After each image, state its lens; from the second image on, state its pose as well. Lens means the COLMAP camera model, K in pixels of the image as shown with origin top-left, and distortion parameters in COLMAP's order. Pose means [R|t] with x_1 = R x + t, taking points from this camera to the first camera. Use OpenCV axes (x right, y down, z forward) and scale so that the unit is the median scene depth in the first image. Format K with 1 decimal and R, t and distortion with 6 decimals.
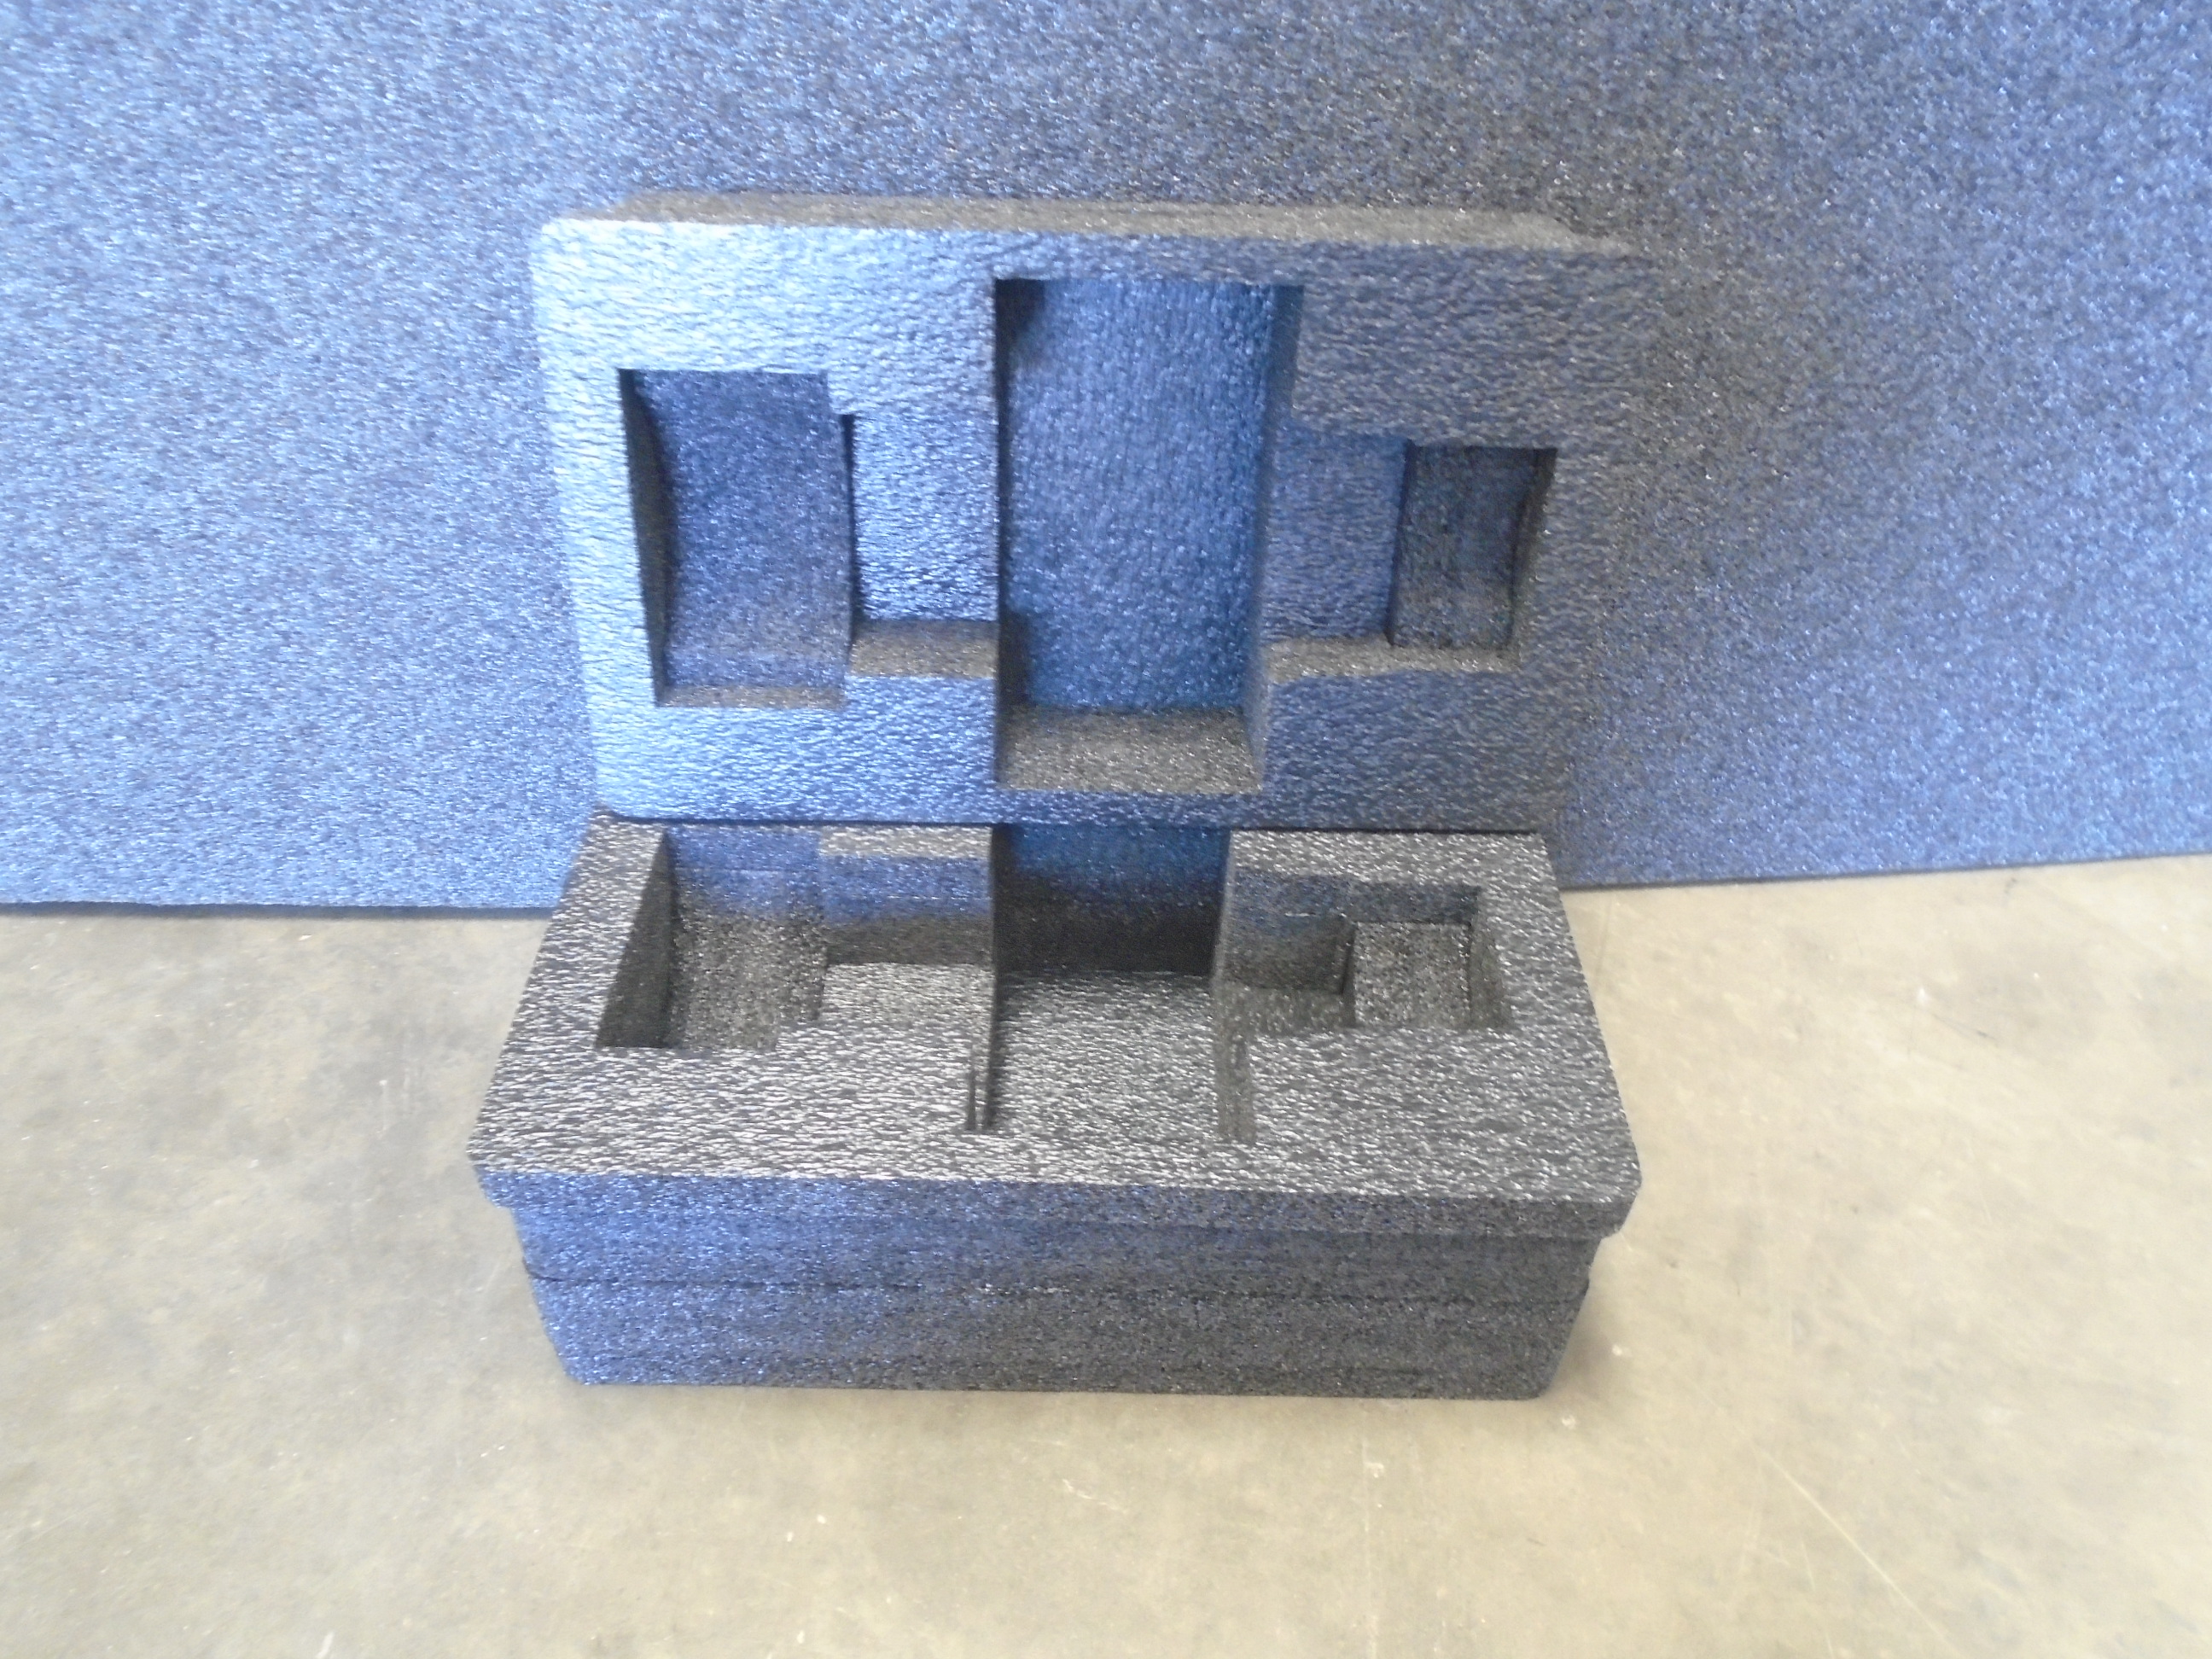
lens RADIAL K [[1818.2, 0, 1110.0], [0, 1818.2, 741.5], [0, 0, 1]] dist [-0.003486, -0.006092]
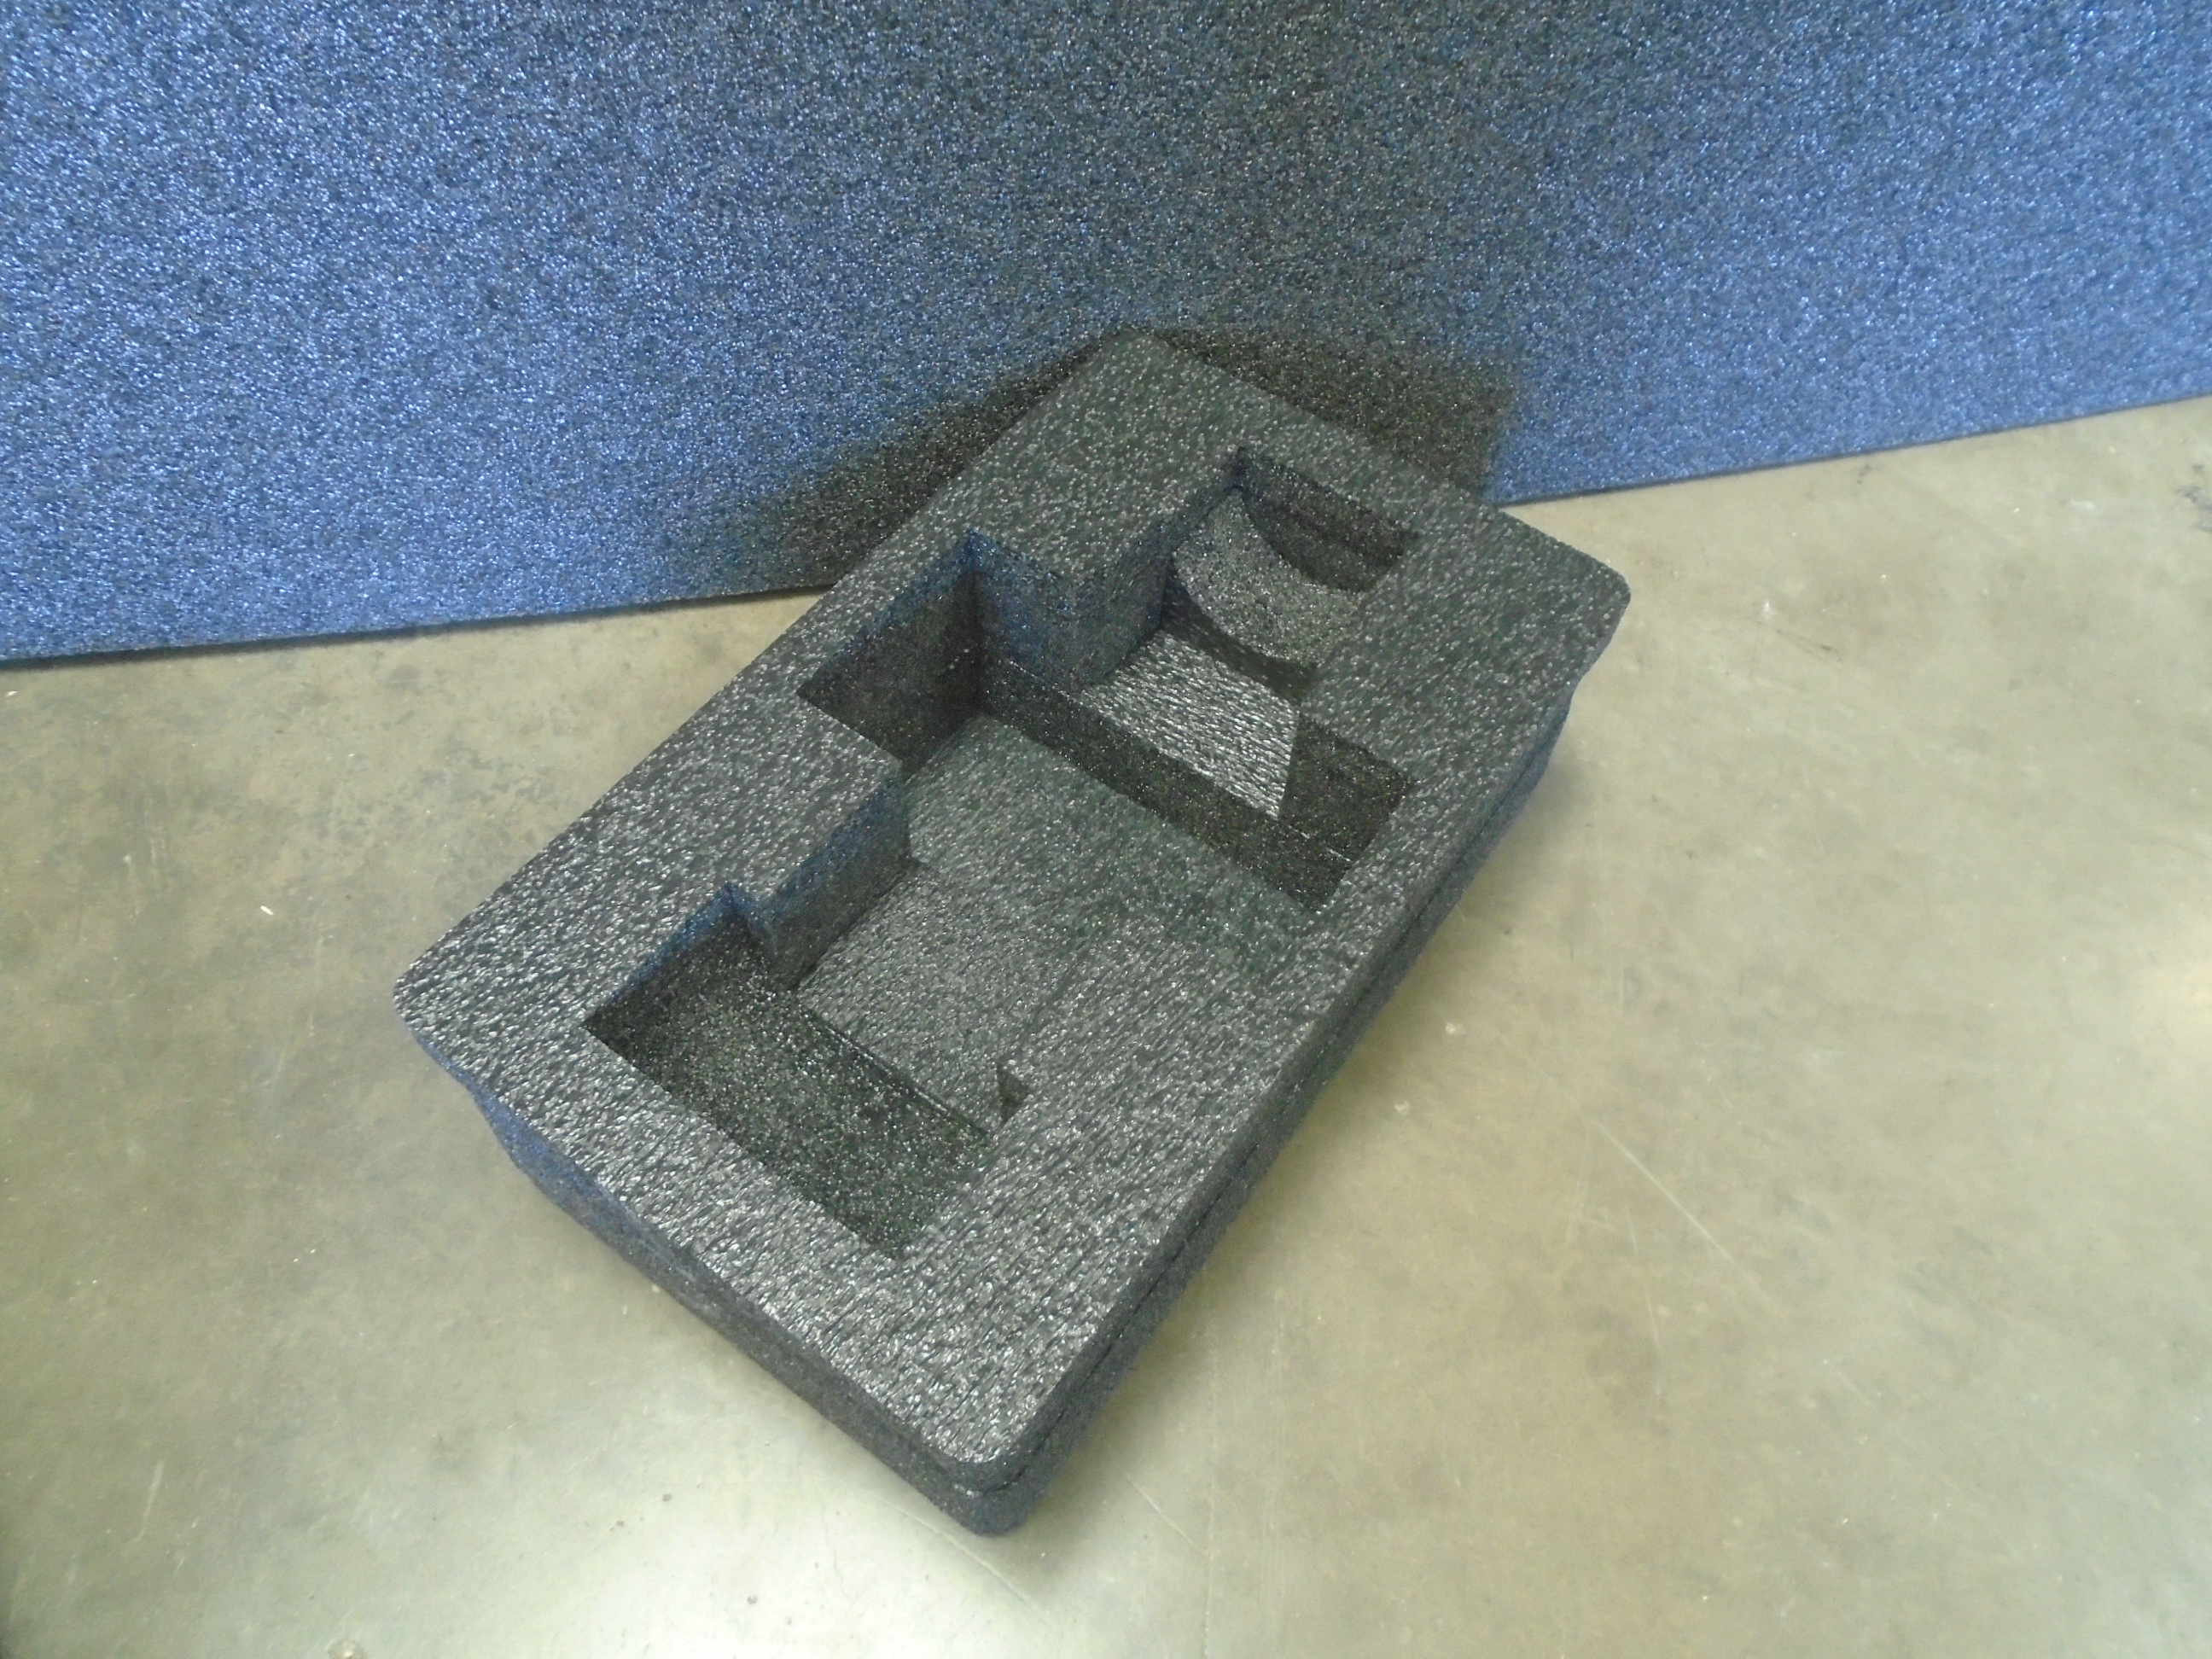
lens RADIAL K [[1806.5, 0, 1131.6], [0, 1806.5, 791.4], [0, 0, 1]] dist [0.001456, -0.006776]
pose [[0.994159, -0.086845, 0.064079, 0.050548], [0.063184, 0.949673, 0.306805, -0.097746], [-0.087498, -0.300964, 0.949613, 0.108628]]
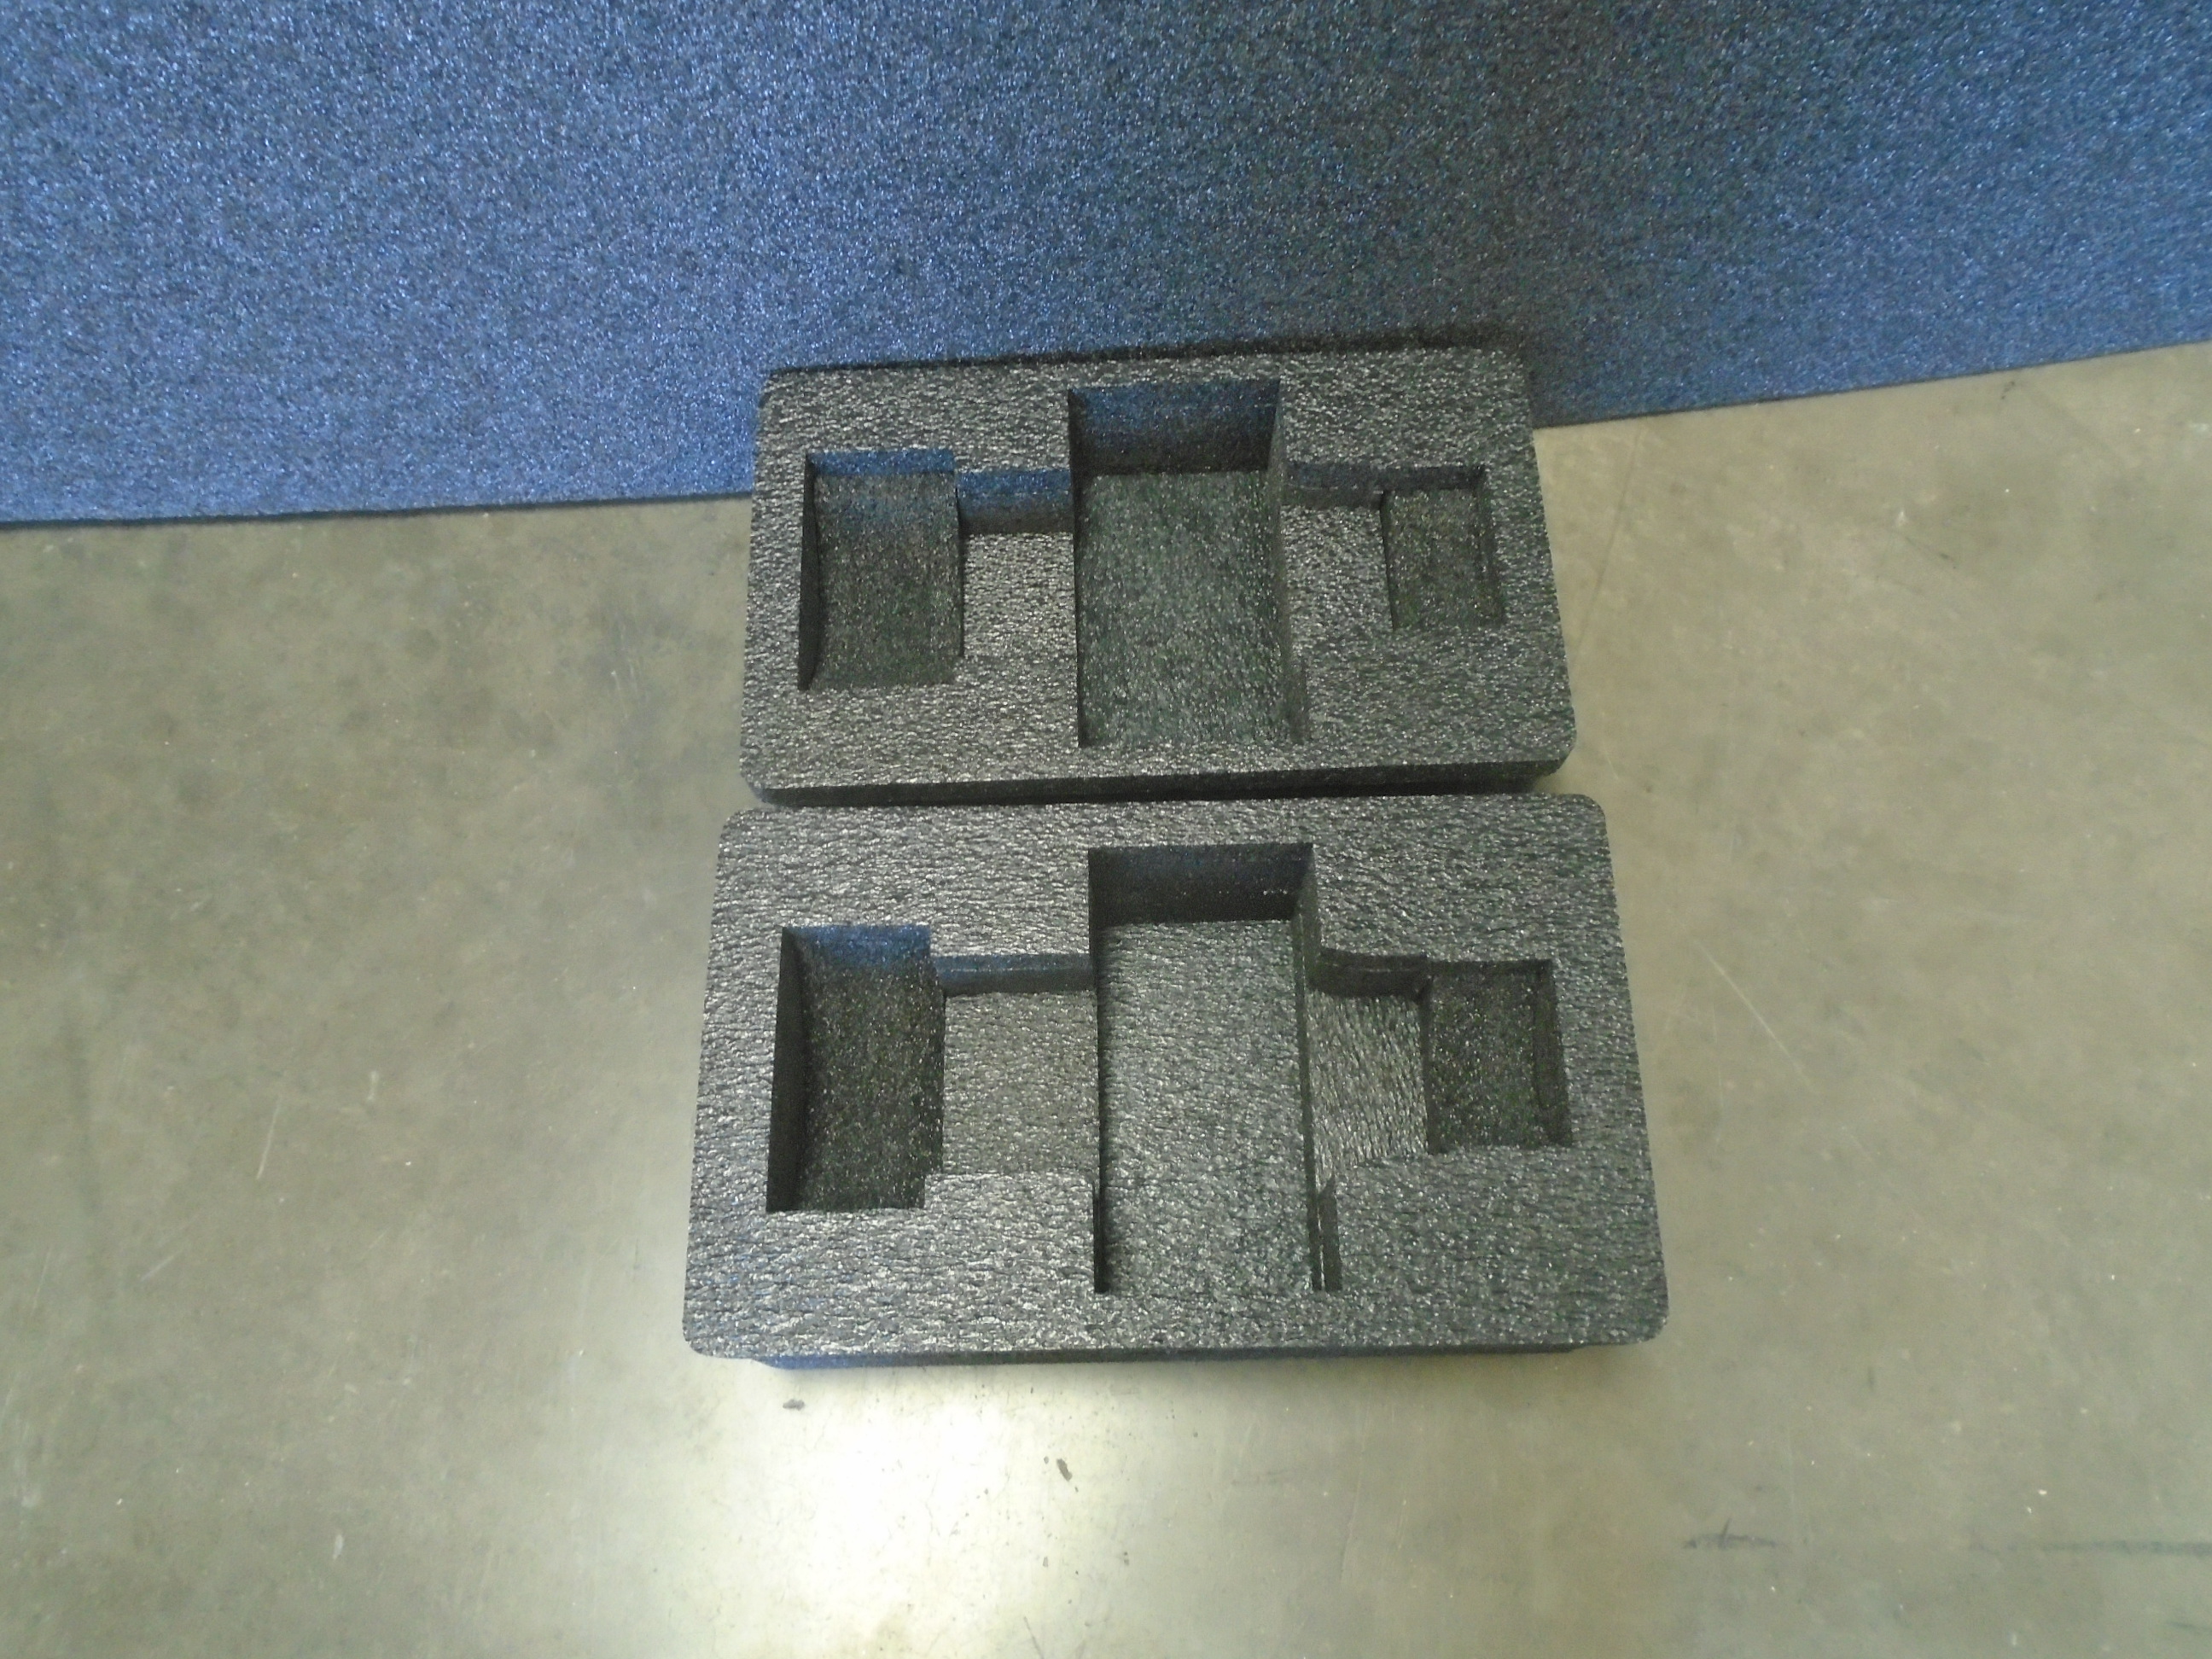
lens RADIAL K [[1881.7, 0, 1106.0], [0, 1881.7, 829.5], [0, 0, 1]] dist [-0.002838, -0.002255]
pose [[0.998857, -0.034465, -0.033113, -0.029380], [0.046620, 0.855224, 0.516158, -0.388381], [0.010530, -0.517112, 0.855853, -0.153613]]
